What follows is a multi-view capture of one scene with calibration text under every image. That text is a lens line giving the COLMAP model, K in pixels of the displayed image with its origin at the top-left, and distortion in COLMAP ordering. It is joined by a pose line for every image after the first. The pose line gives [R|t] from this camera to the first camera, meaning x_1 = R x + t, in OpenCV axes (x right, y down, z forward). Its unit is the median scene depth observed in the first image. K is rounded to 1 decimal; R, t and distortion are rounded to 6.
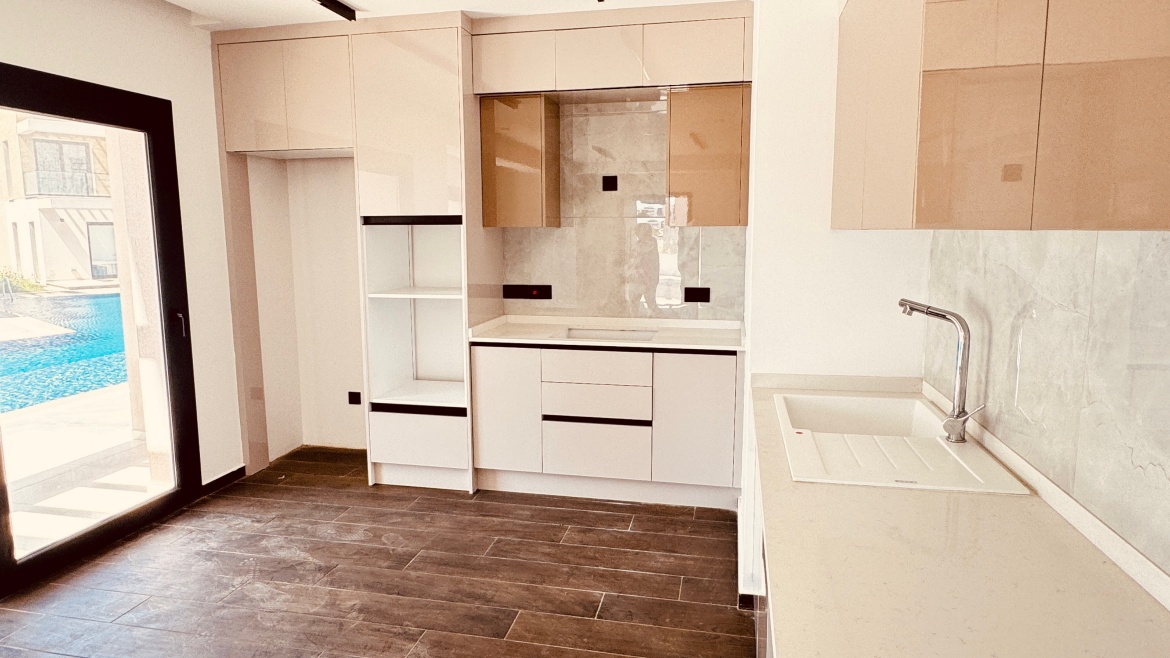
lens RADIAL K [[690.8, 0, 581.8], [0, 690.8, 318.1], [0, 0, 1]] dist [-0.003354, -0.000937]
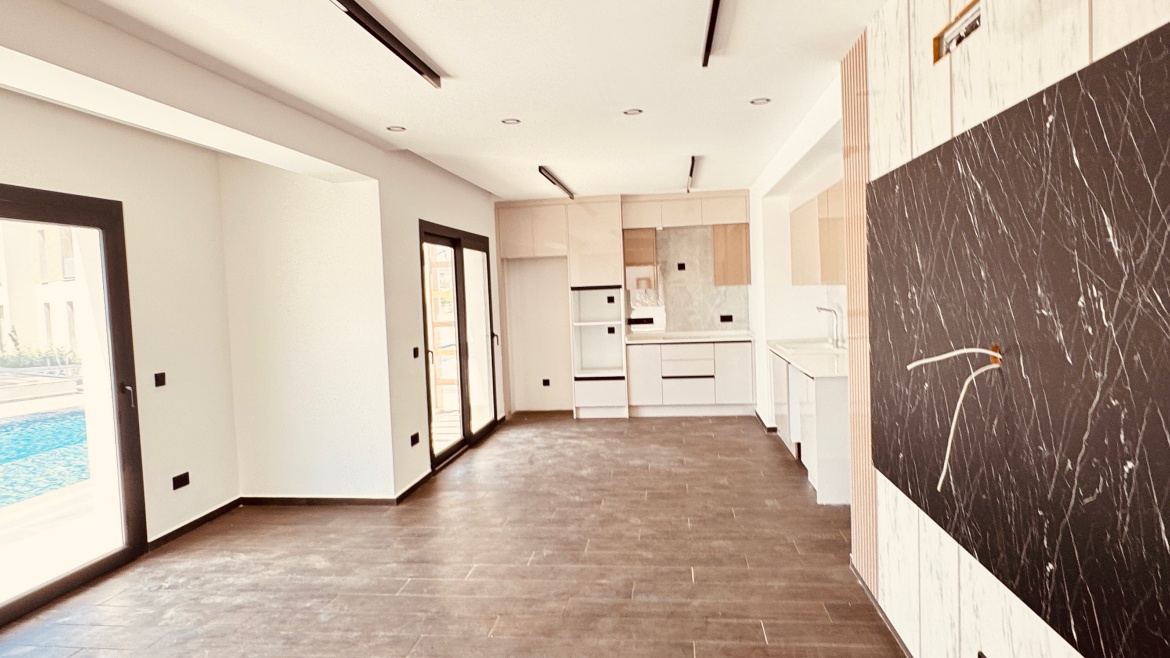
lens RADIAL K [[692.6, 0, 583.6], [0, 692.6, 309.8], [0, 0, 1]] dist [-0.000642, -0.000355]
pose [[0.995601, -0.038917, 0.085234, -0.451922], [0.047278, 0.994025, -0.098385, 0.128868], [-0.080896, 0.101981, 0.991492, -1.067563]]
